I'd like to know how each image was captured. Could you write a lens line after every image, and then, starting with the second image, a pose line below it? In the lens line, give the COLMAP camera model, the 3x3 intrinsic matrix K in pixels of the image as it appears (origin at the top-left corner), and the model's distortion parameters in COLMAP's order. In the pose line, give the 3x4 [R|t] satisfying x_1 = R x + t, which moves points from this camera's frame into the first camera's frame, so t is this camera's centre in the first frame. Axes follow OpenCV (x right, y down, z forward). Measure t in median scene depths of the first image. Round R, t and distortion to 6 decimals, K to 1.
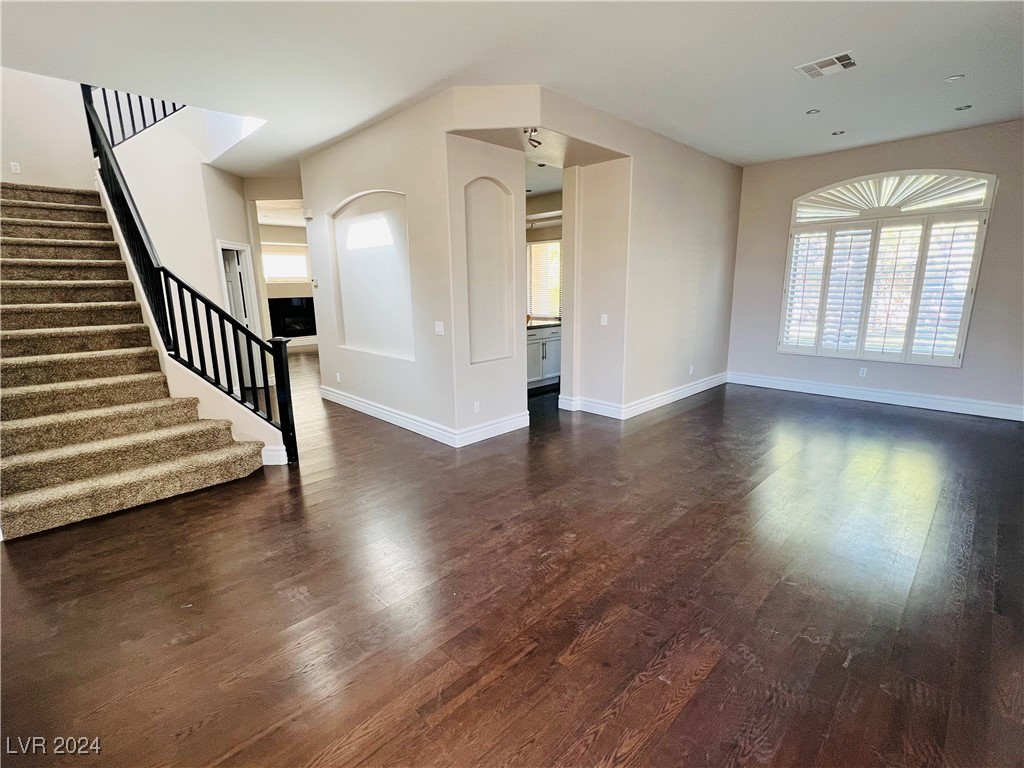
lens RADIAL K [[478.2, 0, 512.0], [0, 478.2, 384.0], [0, 0, 1]] dist [-0.001099, -0.000134]
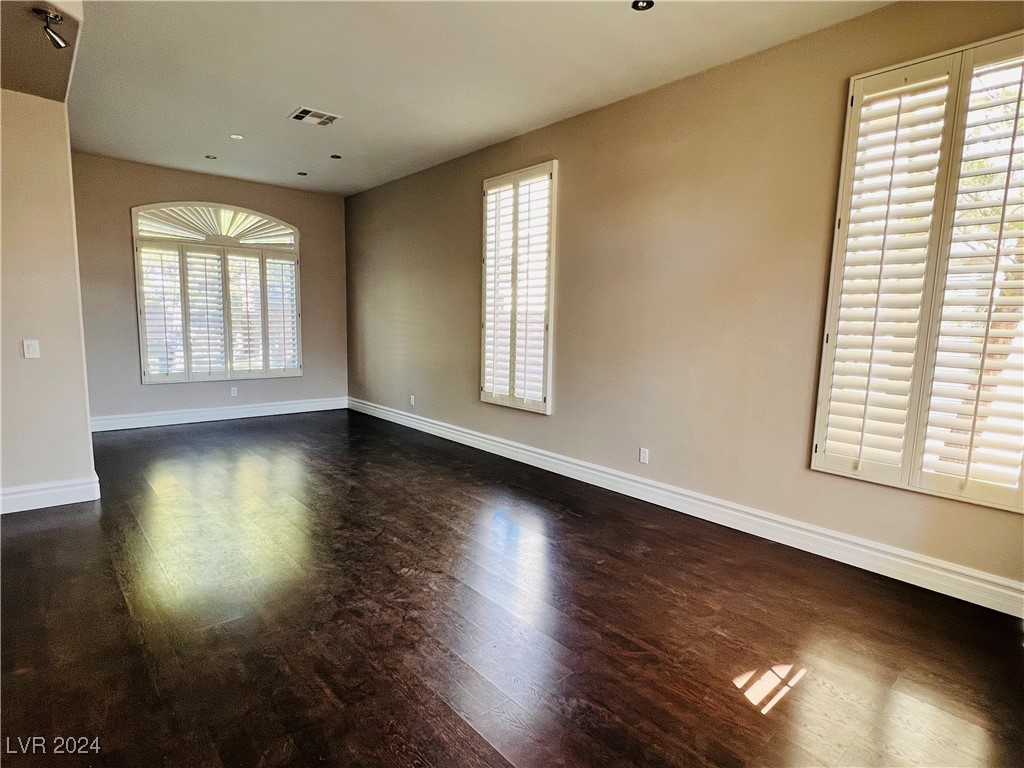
lens RADIAL K [[545.6, 0, 512.0], [0, 545.6, 384.0], [0, 0, 1]] dist [-0.004651, -0.000933]
pose [[0.059498, -0.102632, 0.992938, -0.440121], [0.182163, 0.979114, 0.090288, -0.041497], [-0.981467, 0.175504, 0.076951, 0.348376]]
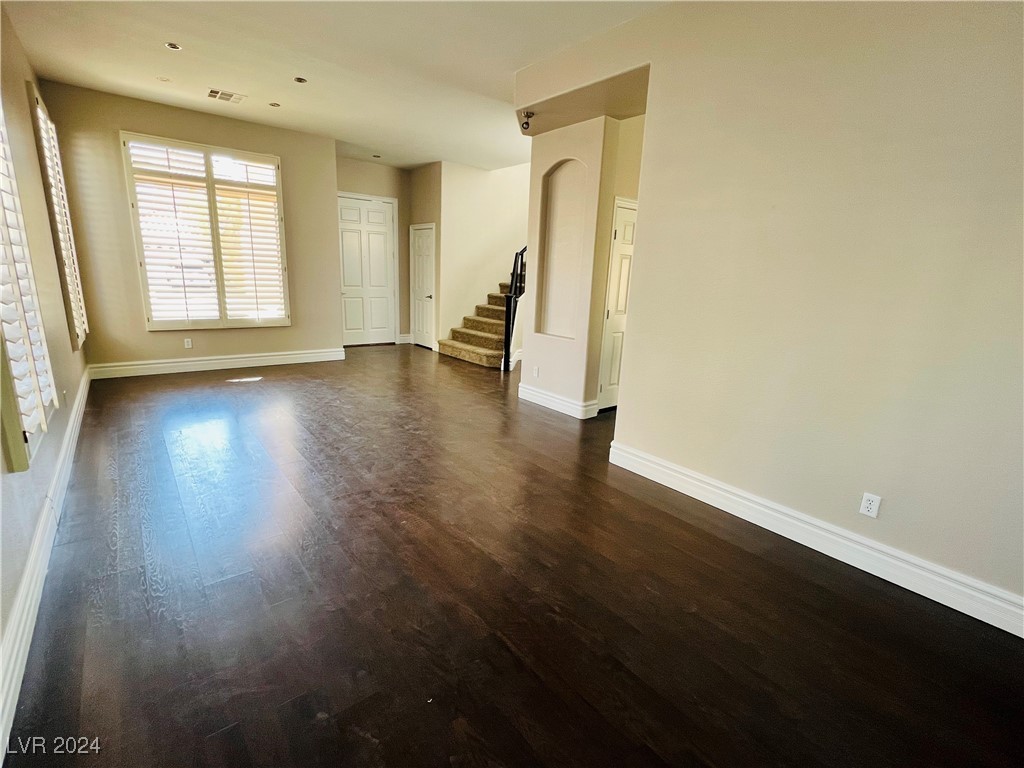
lens RADIAL K [[478.2, 0, 512.0], [0, 478.2, 384.0], [0, 0, 1]] dist [-0.001099, -0.000134]
pose [[-0.107839, 0.235633, -0.965841, 0.862610], [-0.240931, 0.936352, 0.255339, -0.166632], [0.964533, 0.260236, -0.044204, 0.837184]]
